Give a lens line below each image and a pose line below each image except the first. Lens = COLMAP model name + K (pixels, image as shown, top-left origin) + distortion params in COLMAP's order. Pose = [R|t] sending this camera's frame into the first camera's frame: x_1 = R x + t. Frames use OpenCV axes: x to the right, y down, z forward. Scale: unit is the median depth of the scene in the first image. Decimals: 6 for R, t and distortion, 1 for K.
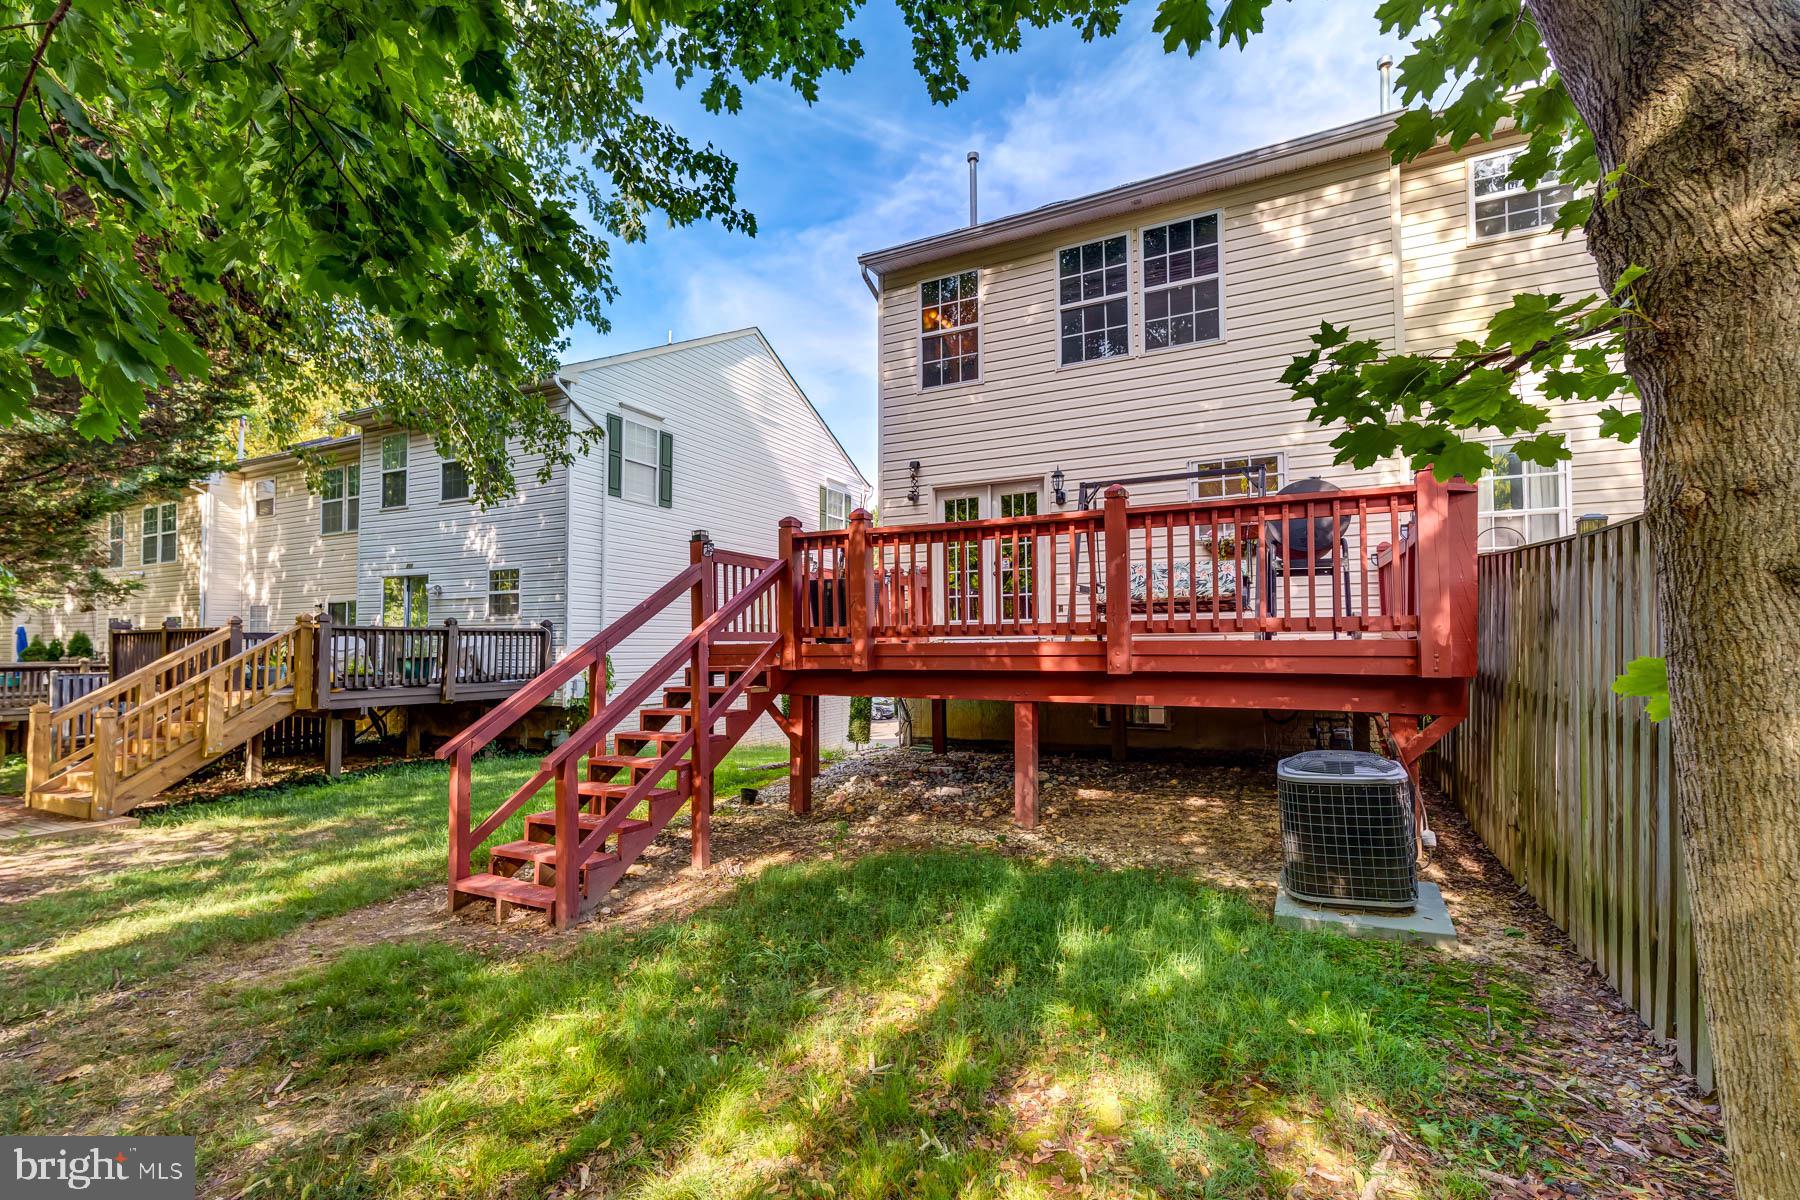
lens RADIAL K [[780.3, 0, 919.2], [0, 780.3, 633.0], [0, 0, 1]] dist [0.001699, -0.000316]
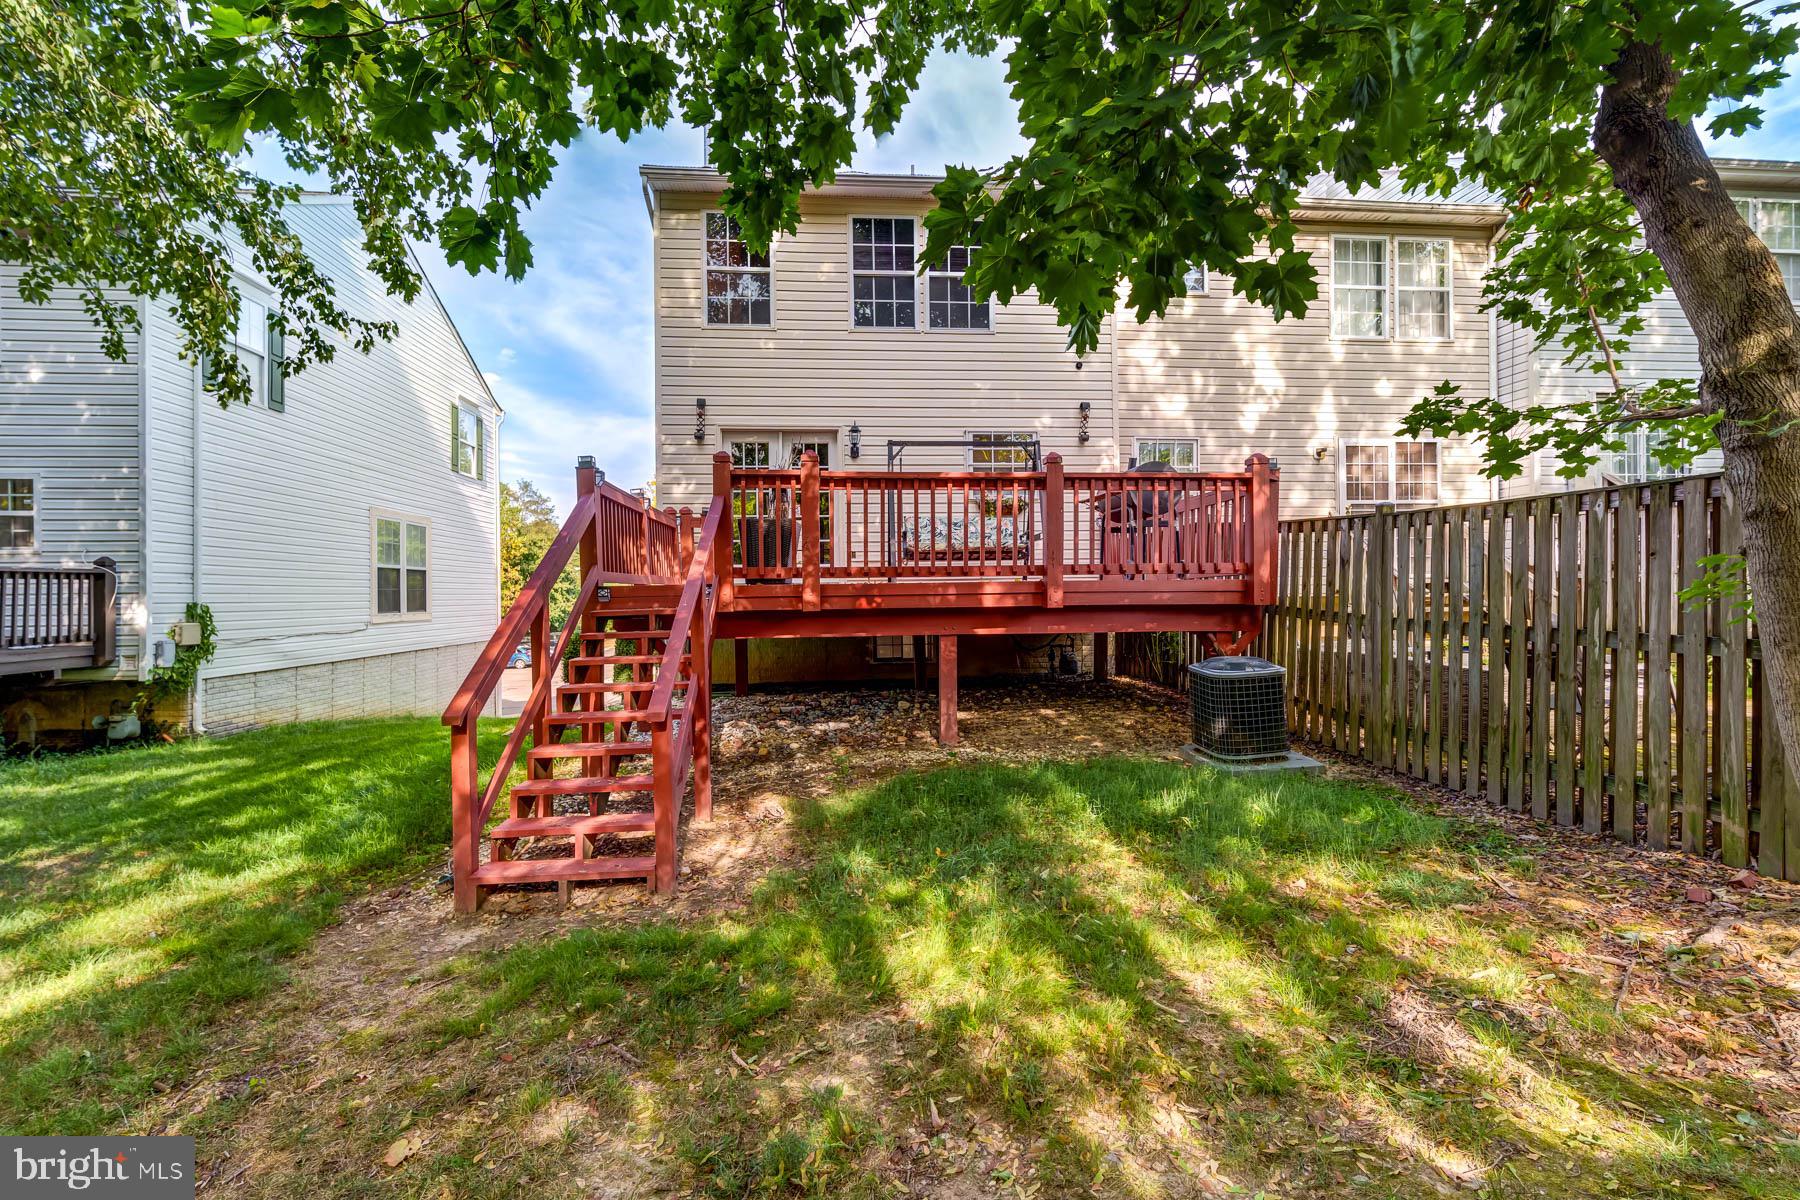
lens RADIAL K [[780.3, 0, 918.3], [0, 780.3, 603.5], [0, 0, 1]] dist [0.001699, -0.000316]
pose [[0.850072, -0.011260, 0.526546, -0.318690], [-0.001861, 0.999701, 0.024383, 0.009042], [-0.526664, -0.021708, 0.849797, 0.041043]]
